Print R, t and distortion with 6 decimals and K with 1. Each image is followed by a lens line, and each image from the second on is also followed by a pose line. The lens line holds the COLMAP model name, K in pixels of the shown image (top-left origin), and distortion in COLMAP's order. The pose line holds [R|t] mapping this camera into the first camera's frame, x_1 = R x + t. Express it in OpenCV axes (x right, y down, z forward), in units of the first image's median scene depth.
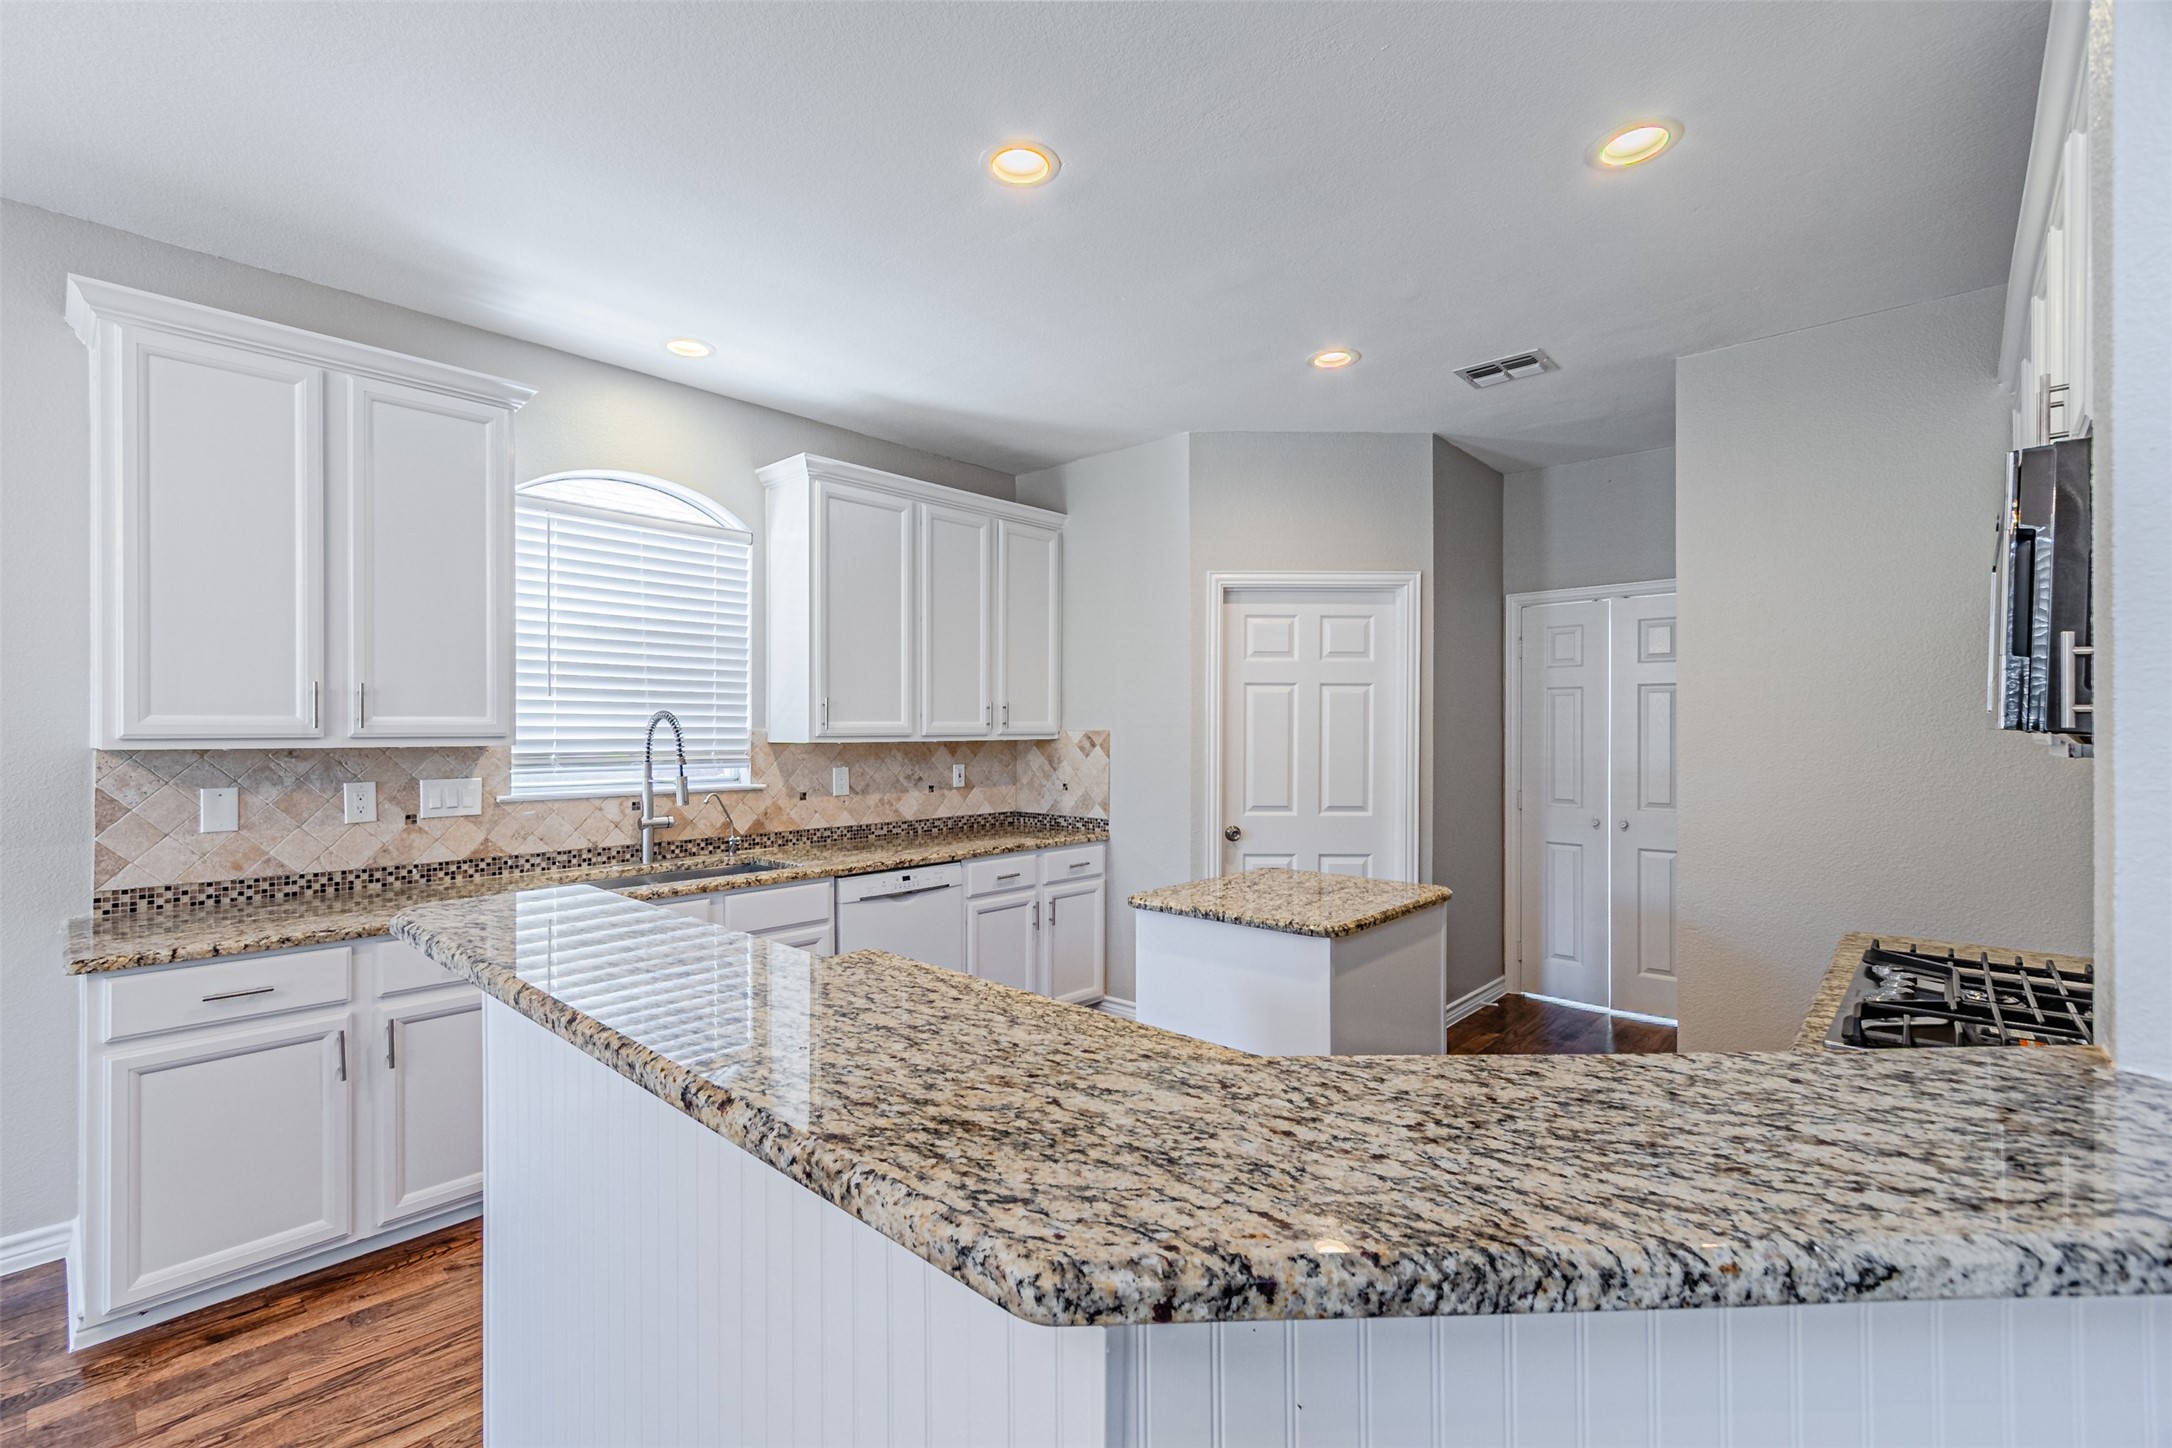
lens RADIAL K [[952.1, 0, 1067.3], [0, 952.1, 731.2], [0, 0, 1]] dist [0.009859, -0.003211]
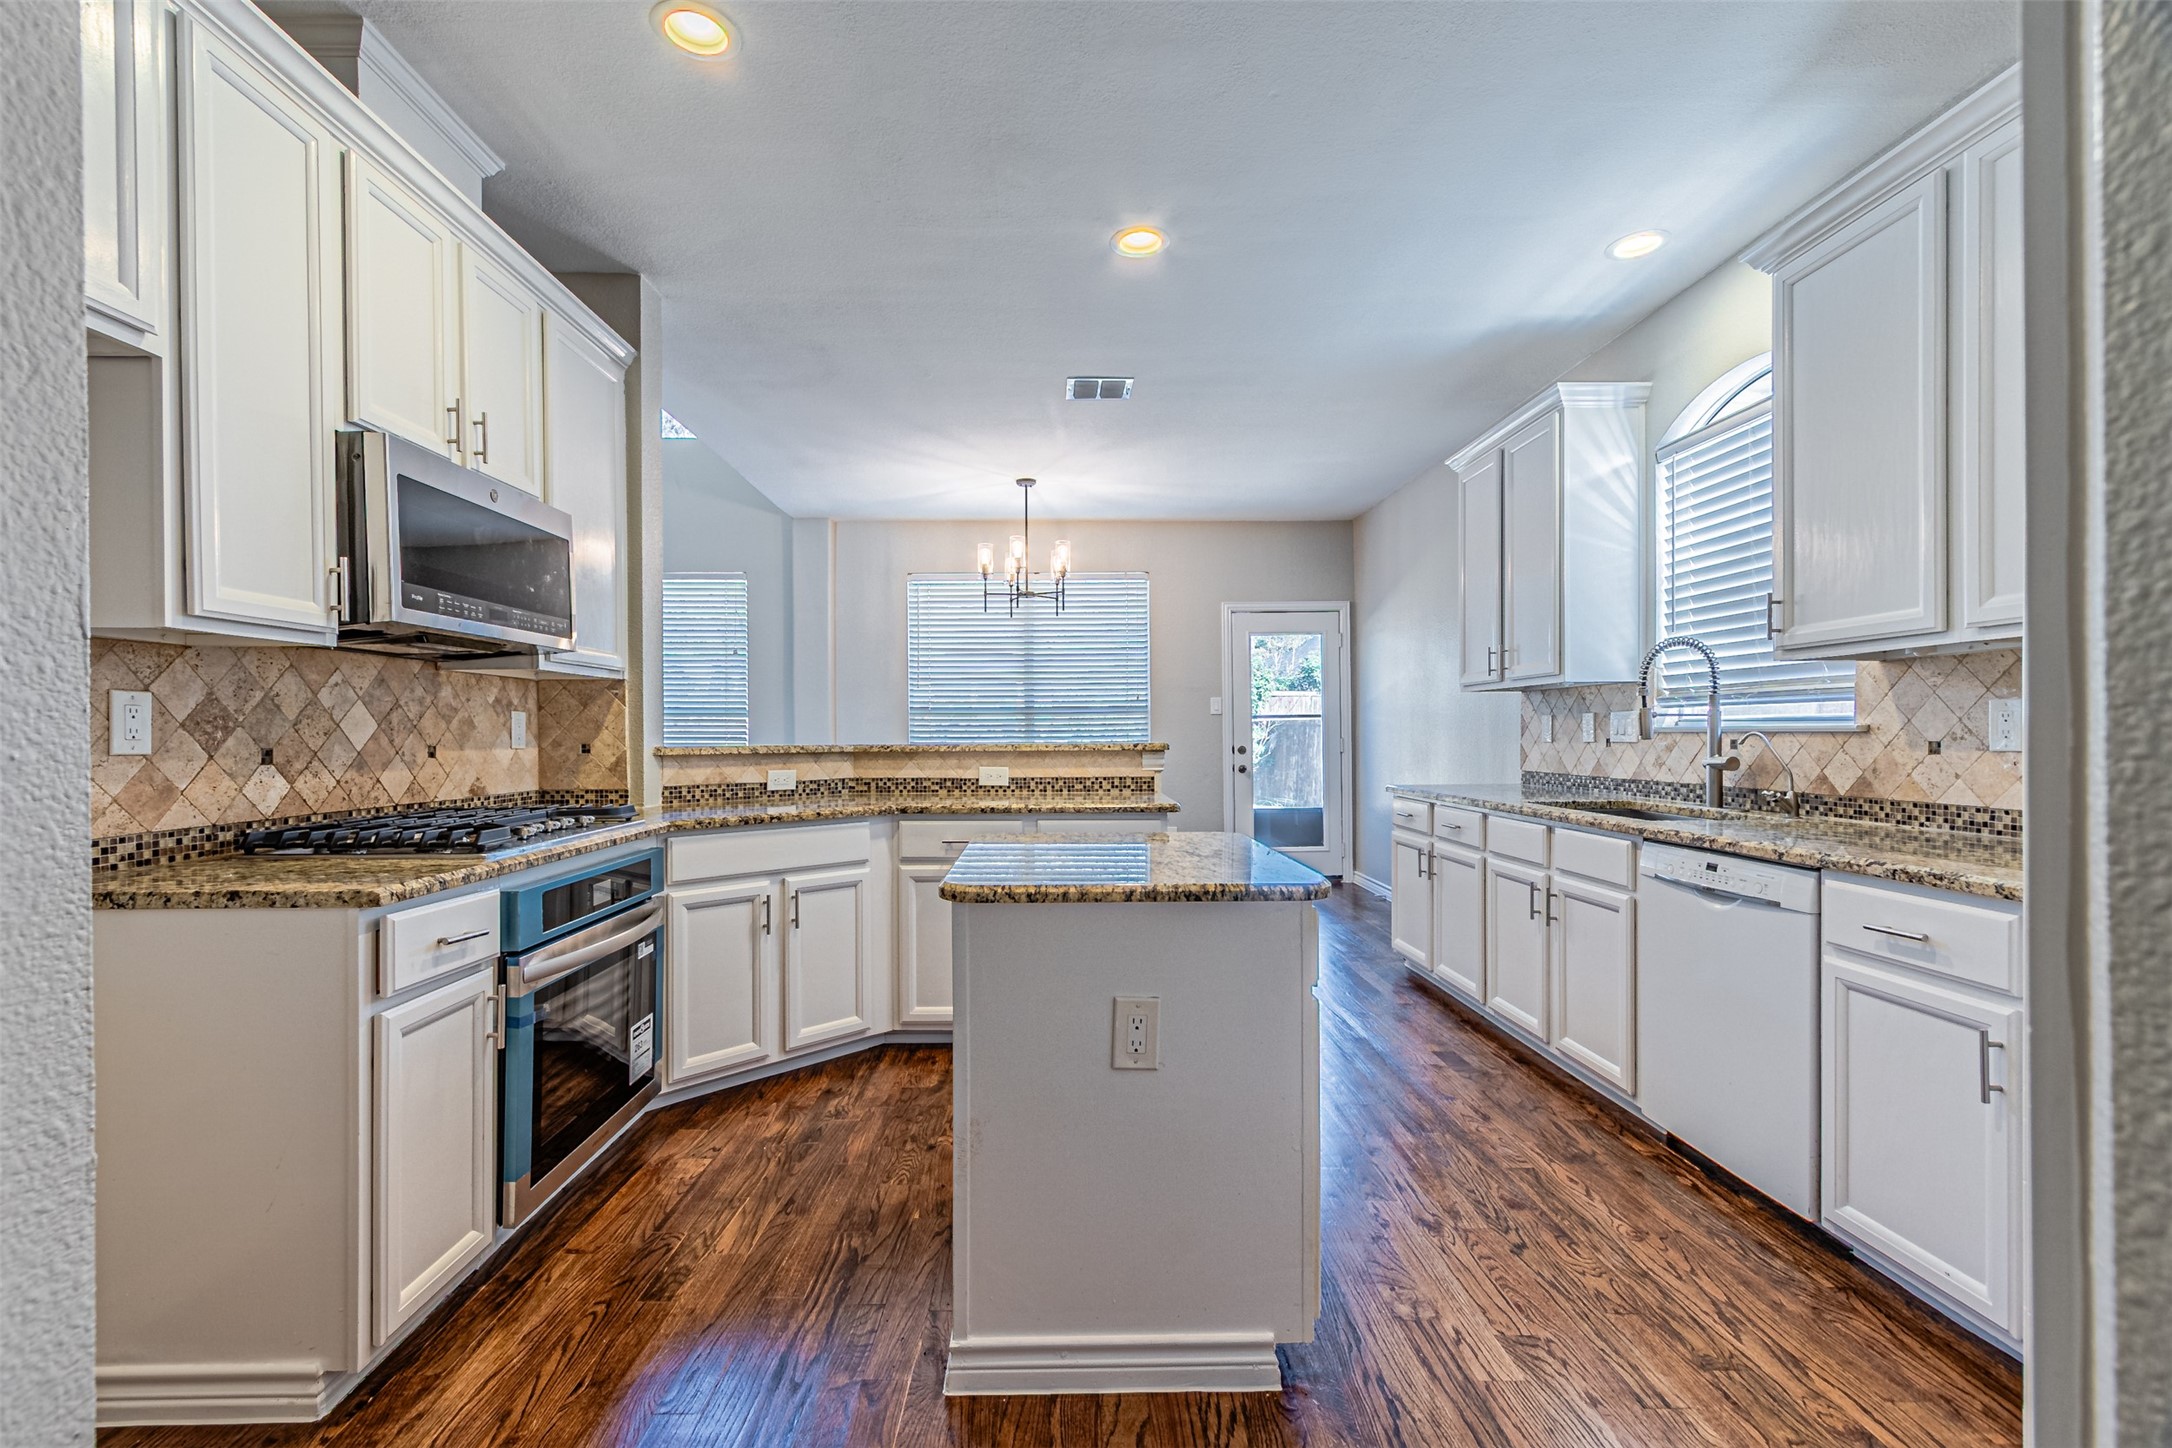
lens RADIAL K [[952.1, 0, 1057.3], [0, 952.1, 732.5], [0, 0, 1]] dist [0.009859, -0.003211]
pose [[-0.729850, 0.002019, -0.683604, 0.583417], [0.002581, 0.999997, 0.000198, 0.062724], [0.683602, -0.001620, -0.729853, 1.158882]]
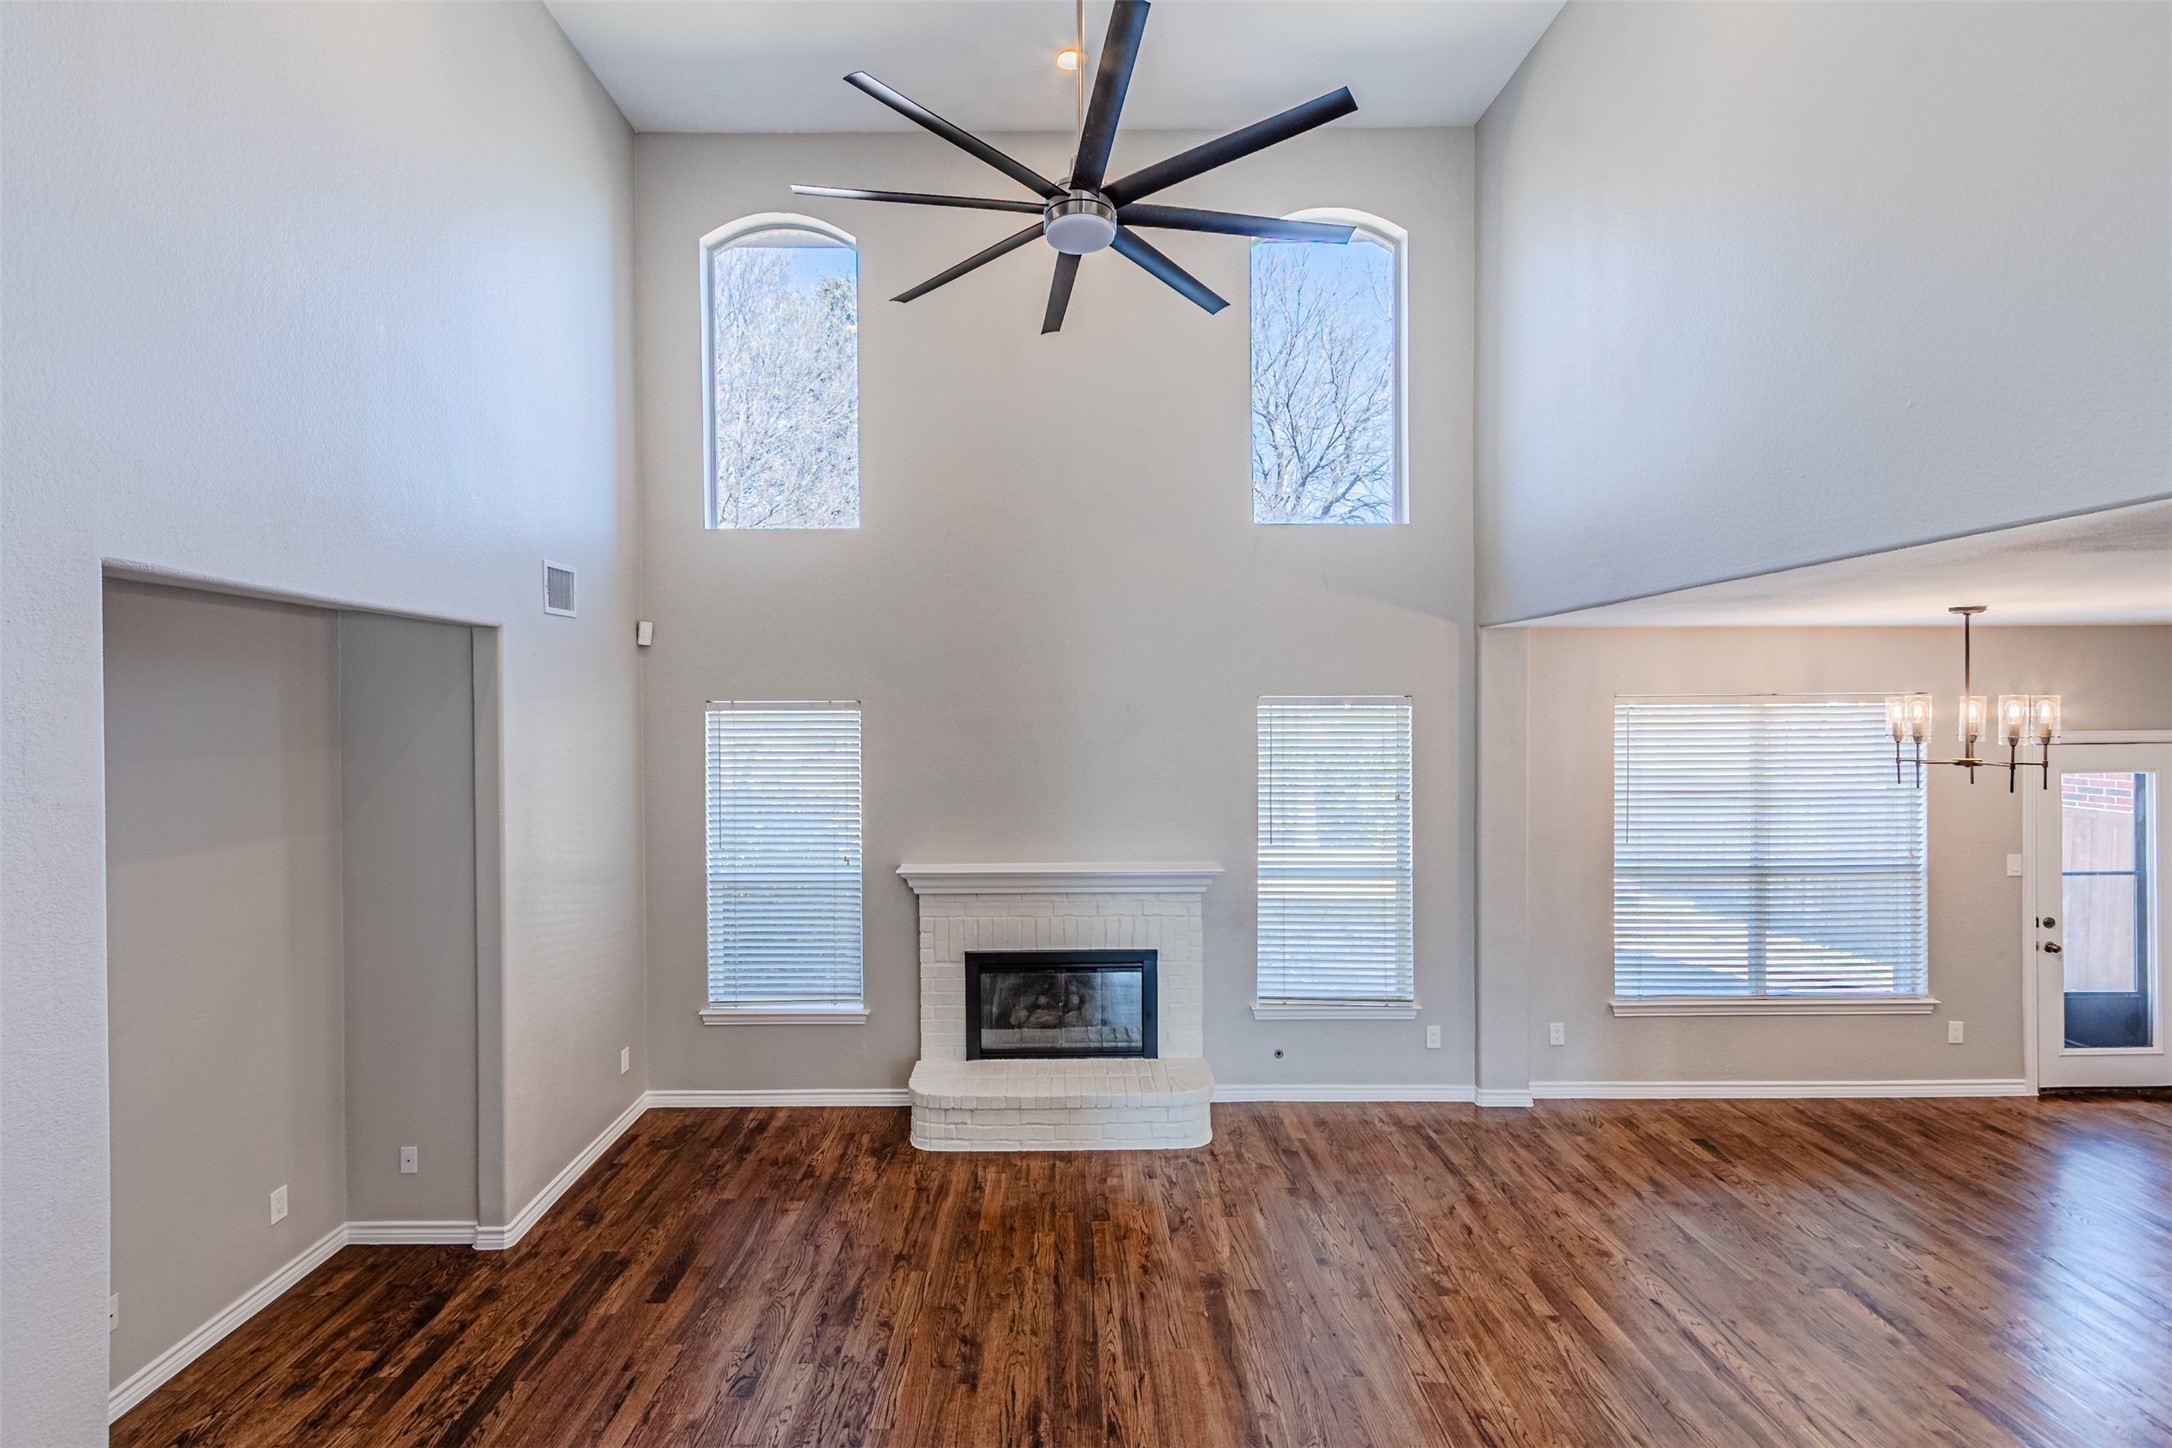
lens RADIAL K [[952.1, 0, 1061.2], [0, 952.1, 722.1], [0, 0, 1]] dist [0.009859, -0.003211]
pose [[-0.724938, 0.010907, -0.688728, 1.143542], [0.003303, 0.999918, 0.012358, -0.234129], [0.688806, 0.006684, -0.724915, 0.050319]]
